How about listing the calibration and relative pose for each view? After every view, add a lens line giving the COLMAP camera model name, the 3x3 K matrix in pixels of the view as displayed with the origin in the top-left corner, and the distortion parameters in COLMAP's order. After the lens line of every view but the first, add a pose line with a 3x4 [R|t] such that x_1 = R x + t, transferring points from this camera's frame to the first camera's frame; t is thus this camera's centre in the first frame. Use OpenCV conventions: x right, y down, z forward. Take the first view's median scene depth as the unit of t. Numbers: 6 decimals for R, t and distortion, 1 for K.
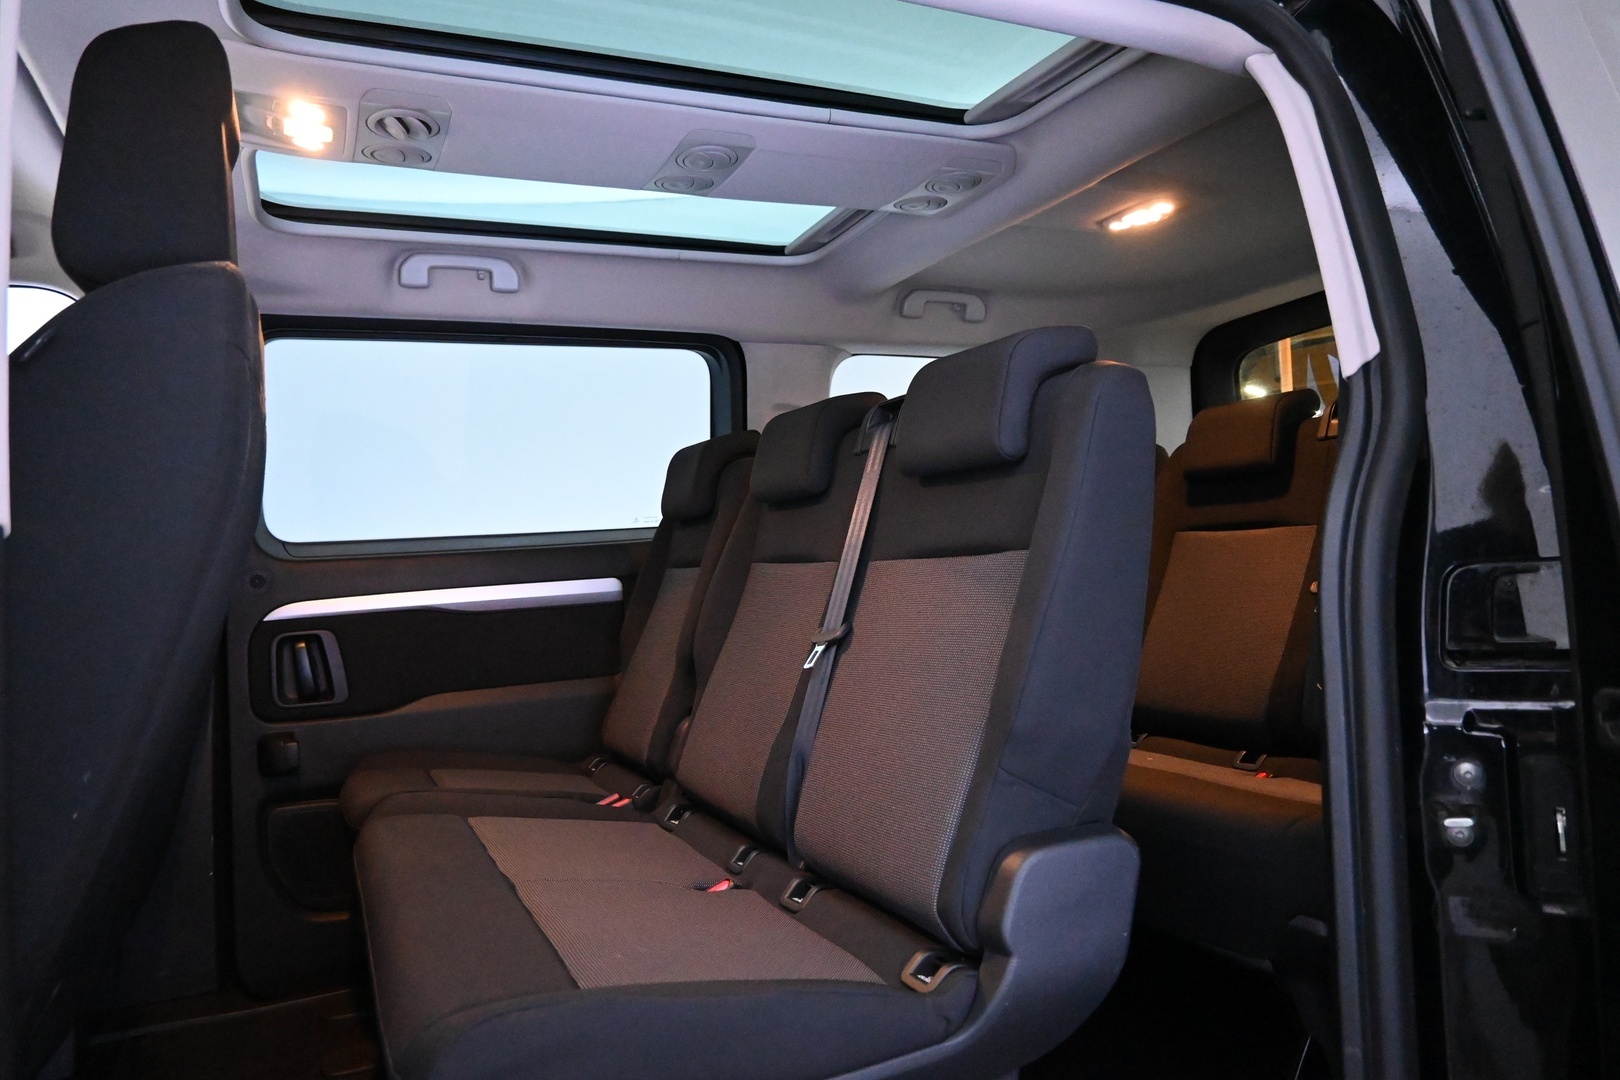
lens RADIAL K [[1096.1, 0, 810.0], [0, 1096.1, 540.0], [0, 0, 1]] dist [-0.001528, -0.001724]
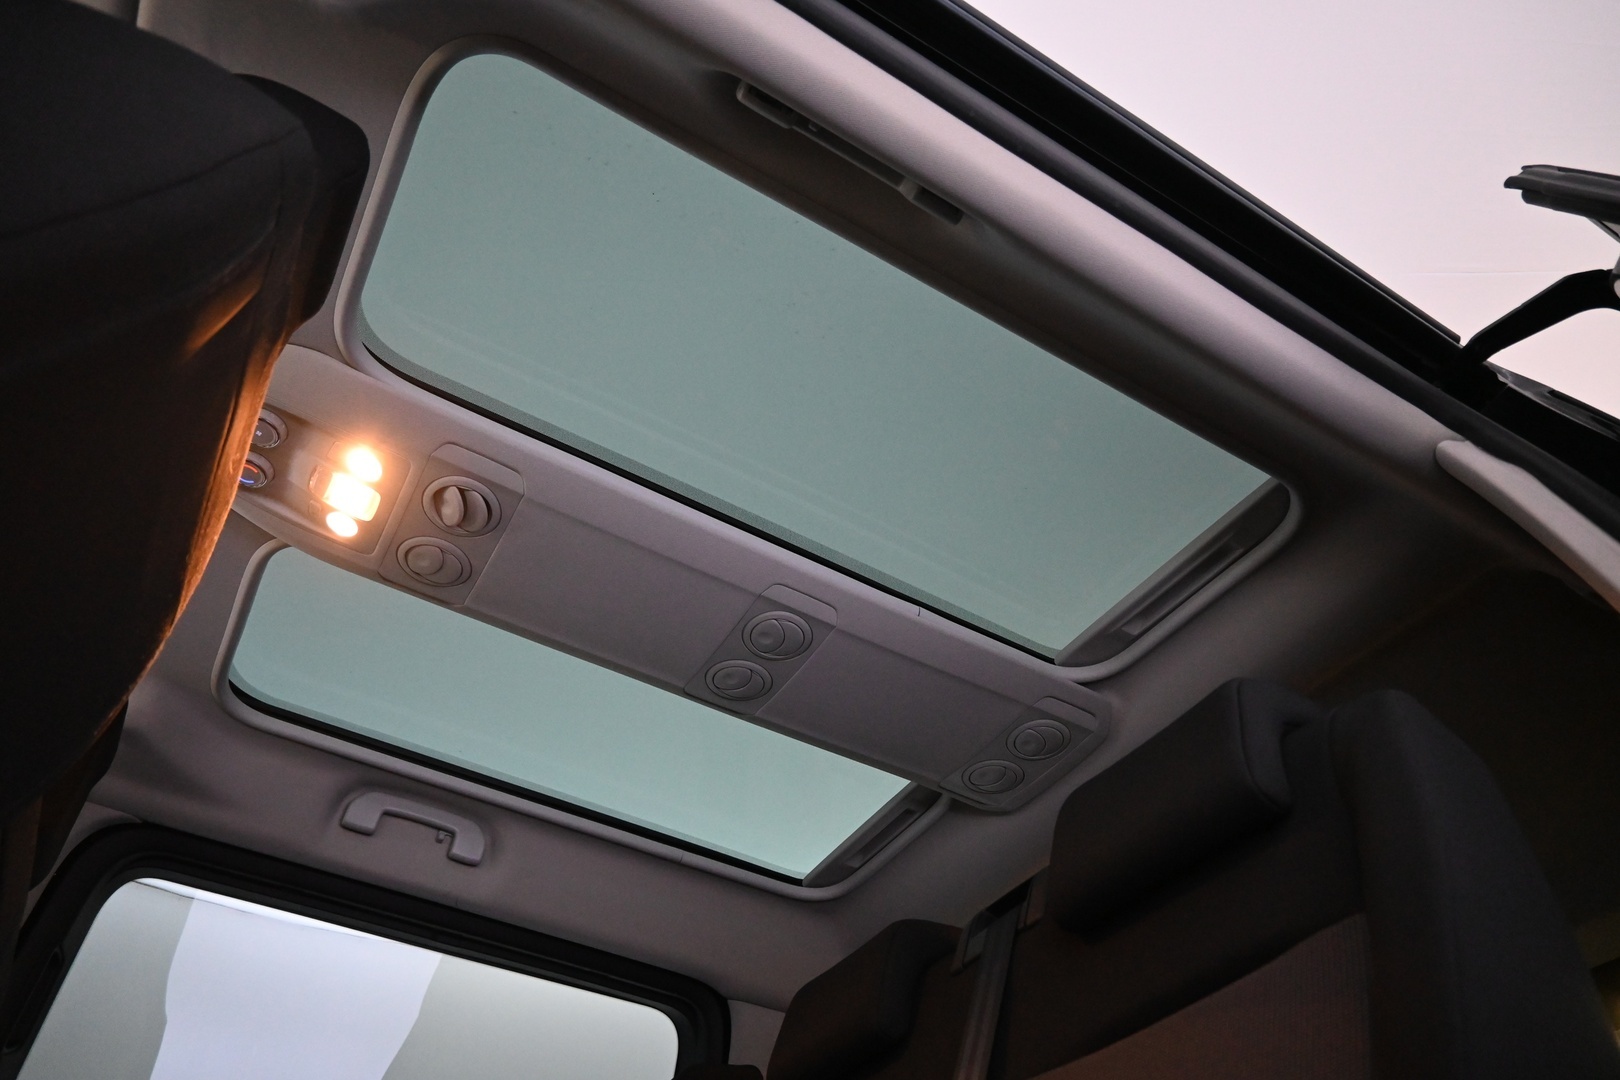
lens RADIAL K [[1096.1, 0, 810.0], [0, 1096.1, 540.0], [0, 0, 1]] dist [-0.001528, -0.001724]
pose [[0.991671, 0.128183, 0.012558, -0.068568], [-0.080552, 0.693331, -0.716103, 0.173919], [-0.100499, 0.709127, 0.697882, 0.256752]]
